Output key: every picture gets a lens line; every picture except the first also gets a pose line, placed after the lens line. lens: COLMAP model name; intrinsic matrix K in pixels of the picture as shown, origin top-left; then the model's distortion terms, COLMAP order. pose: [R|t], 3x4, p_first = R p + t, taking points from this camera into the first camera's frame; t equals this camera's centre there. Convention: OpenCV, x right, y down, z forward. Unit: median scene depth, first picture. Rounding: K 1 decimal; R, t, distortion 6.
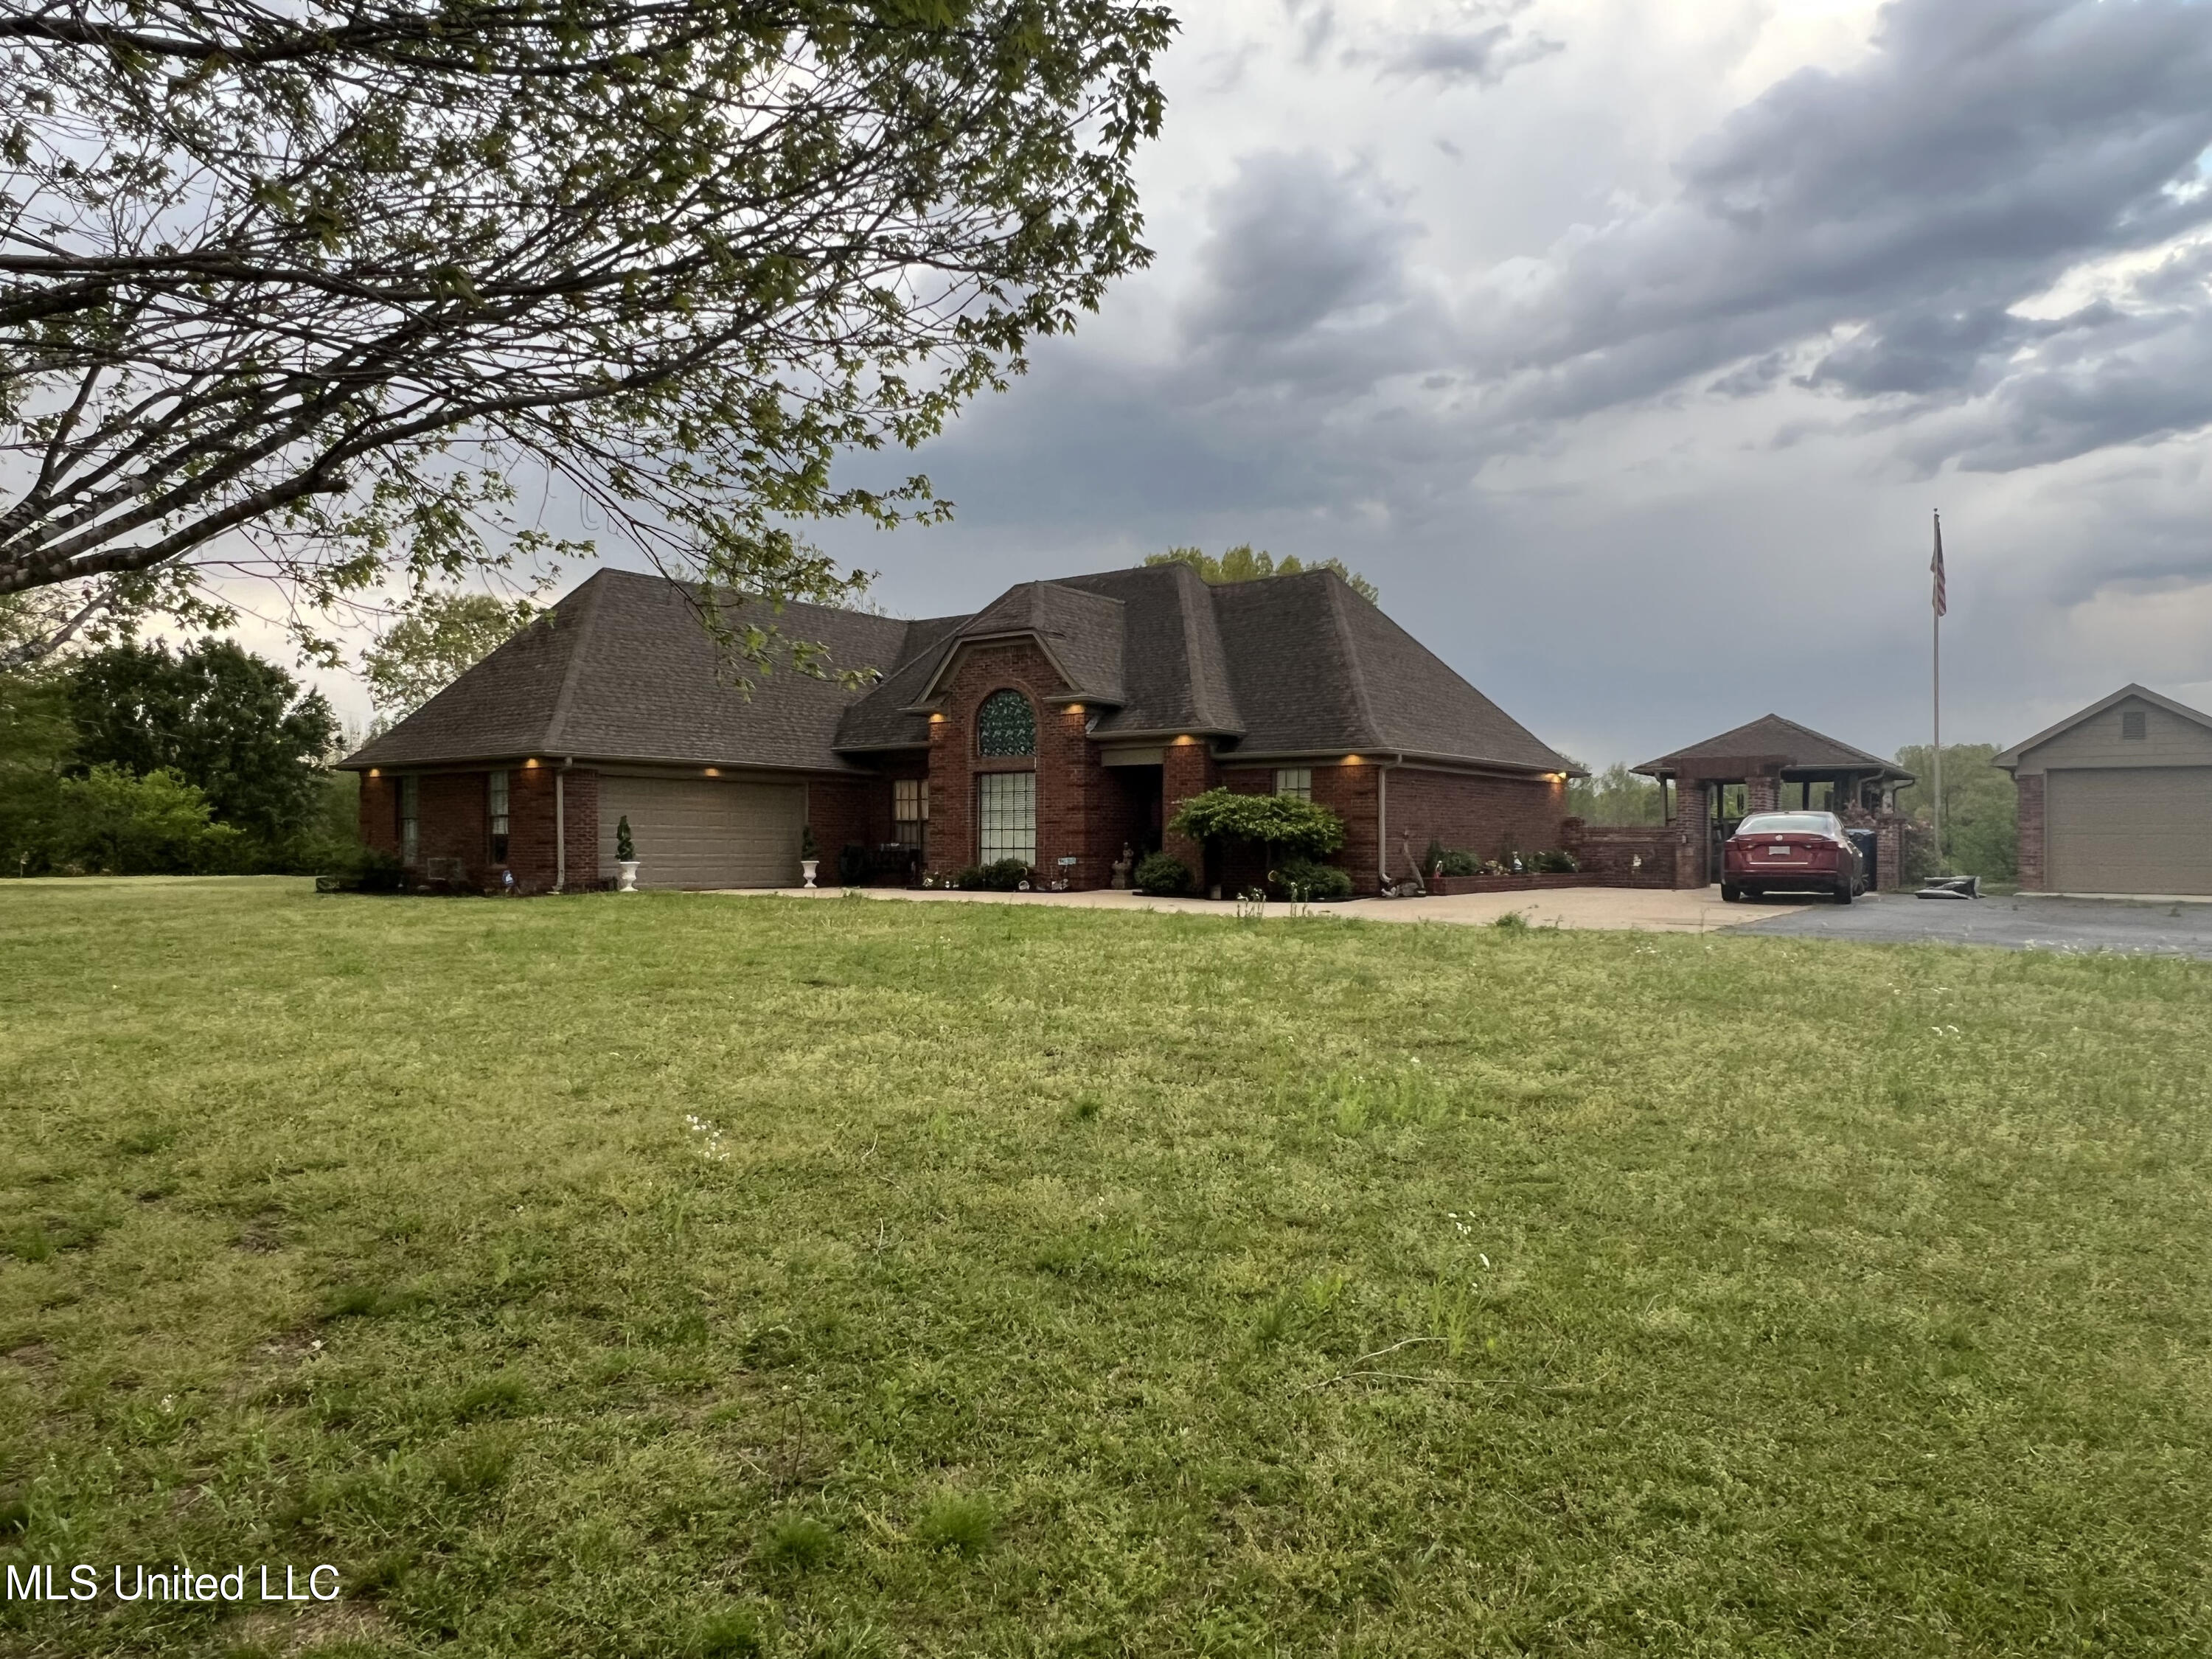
lens RADIAL K [[1446.7, 0, 1106.0], [0, 1446.7, 829.5], [0, 0, 1]] dist [-0.050458, 0.002148]
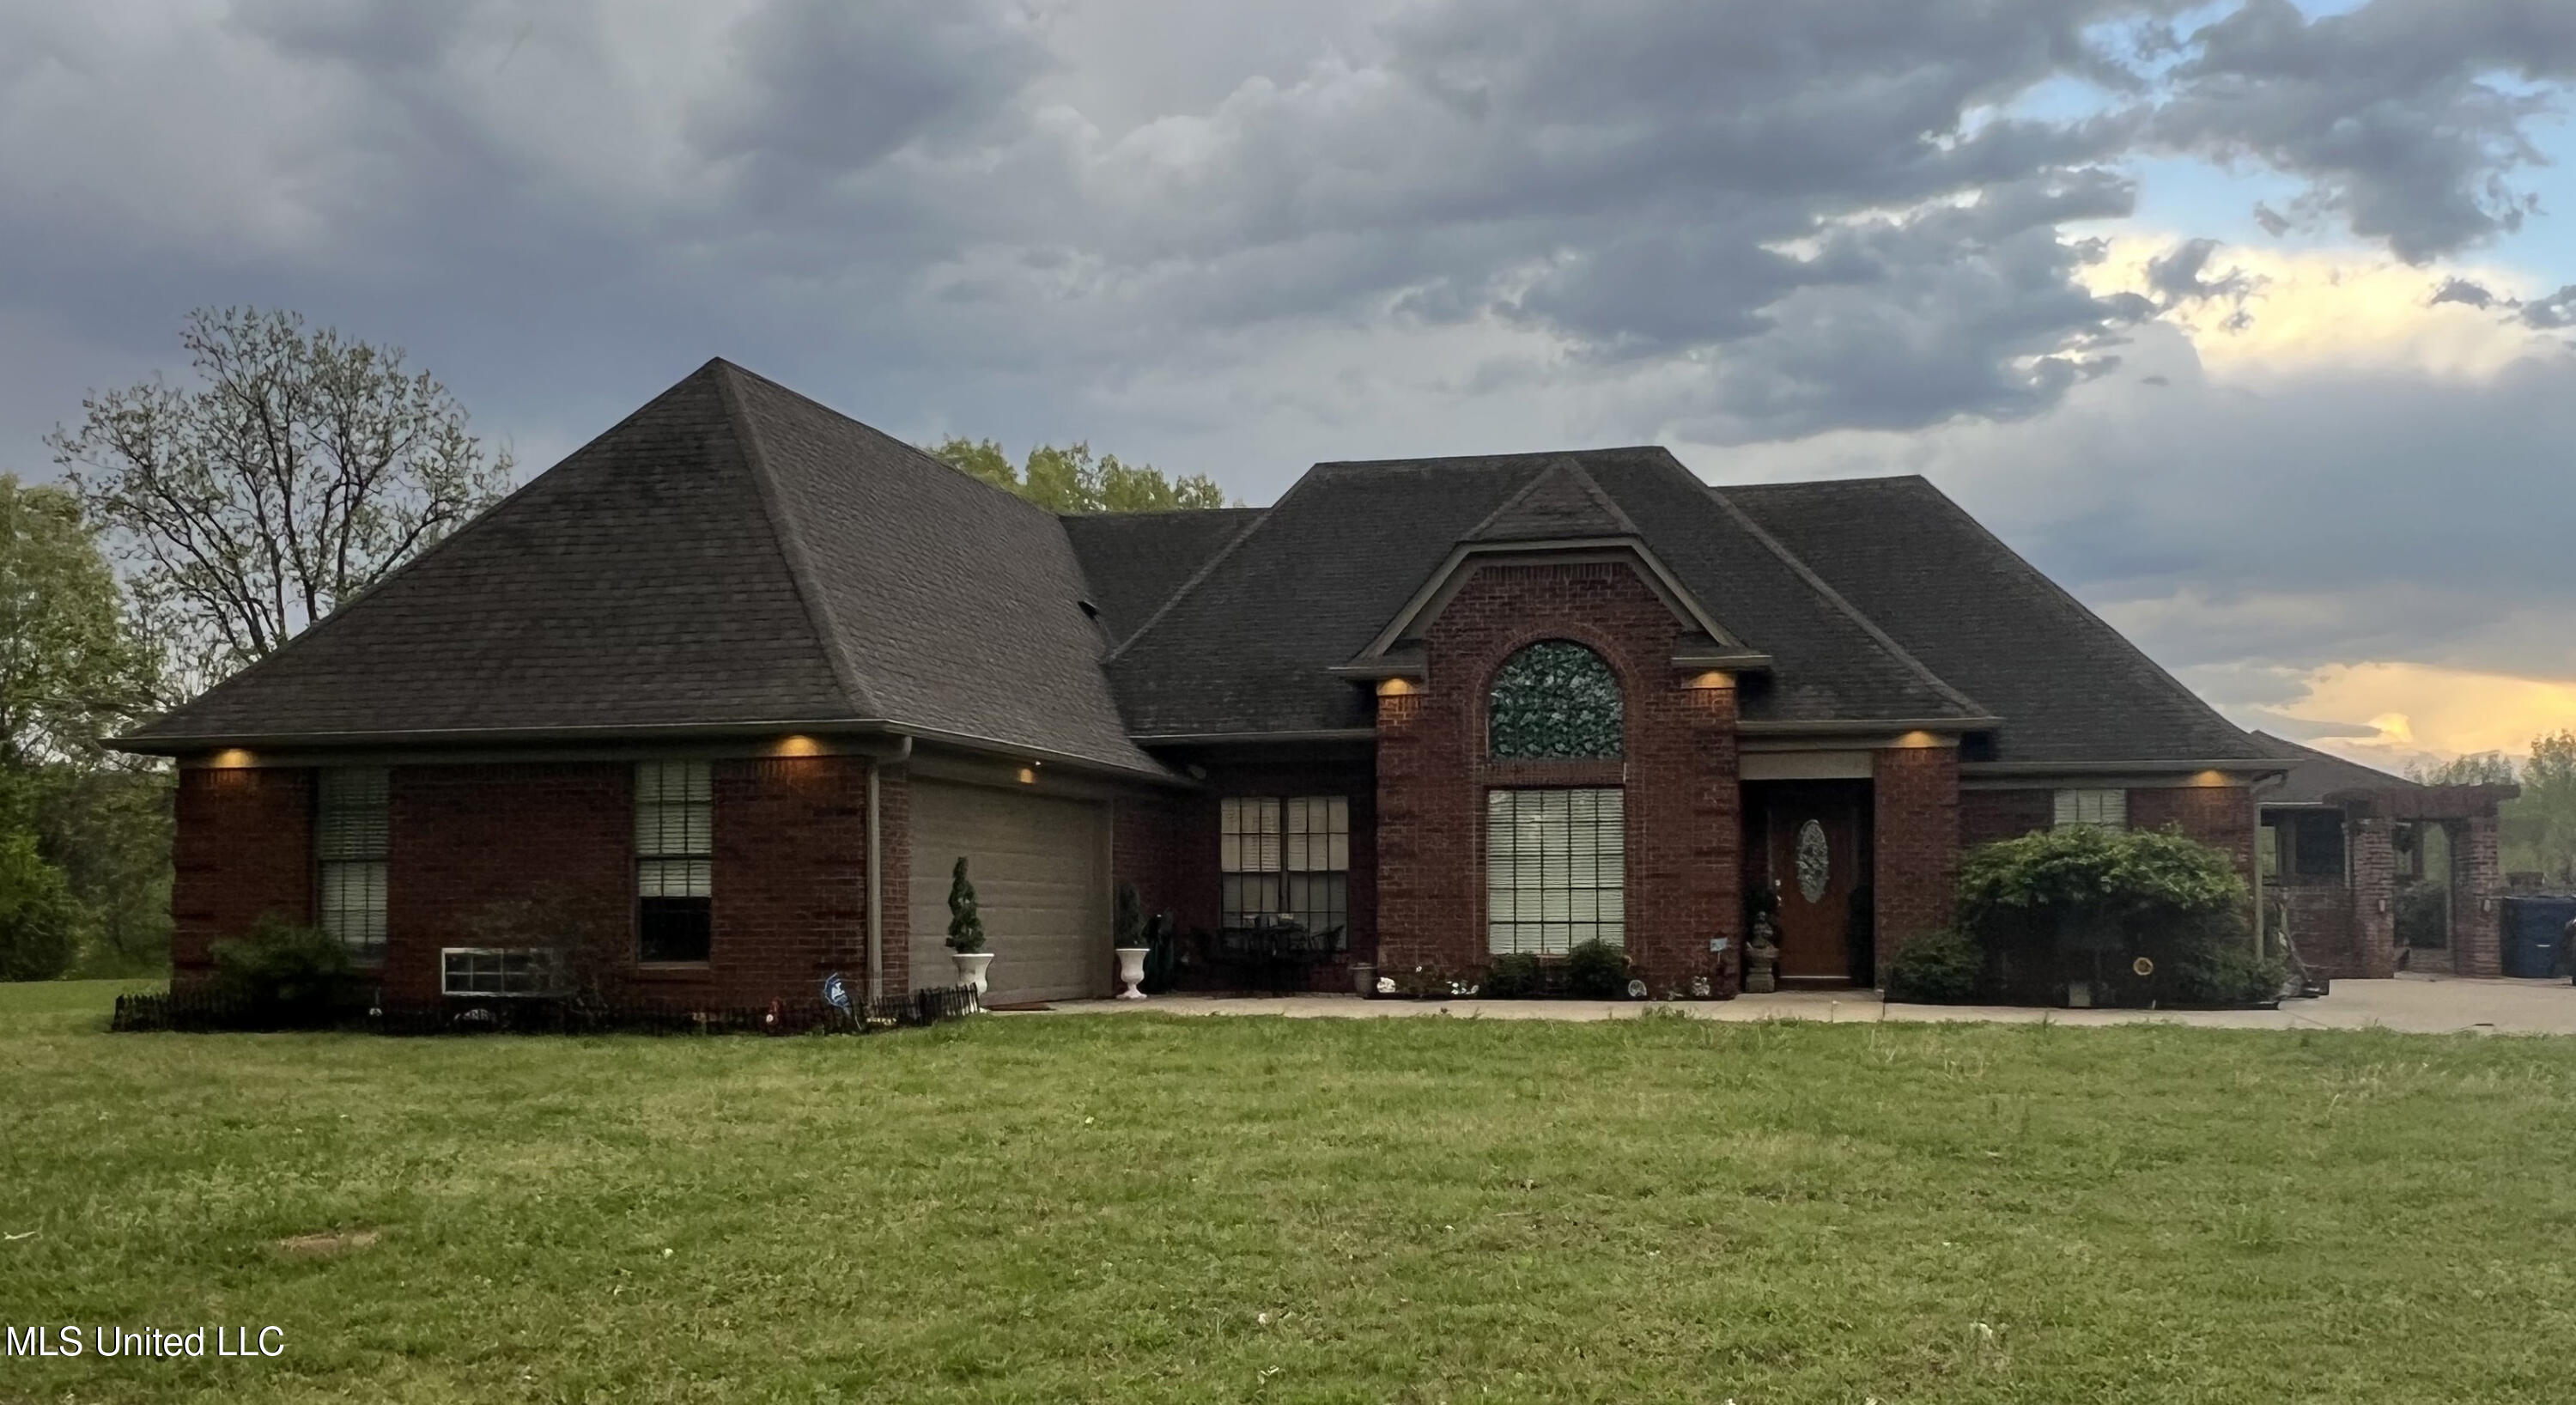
lens RADIAL K [[2010.3, 0, 1288.0], [0, 2010.3, 760.6], [0, 0, 1]] dist [-0.140147, -0.001034]
pose [[0.924364, 0.024186, 0.380743, -0.426608], [-0.002861, 0.998400, -0.056477, -0.005129], [-0.381500, 0.051116, 0.922955, 0.292912]]
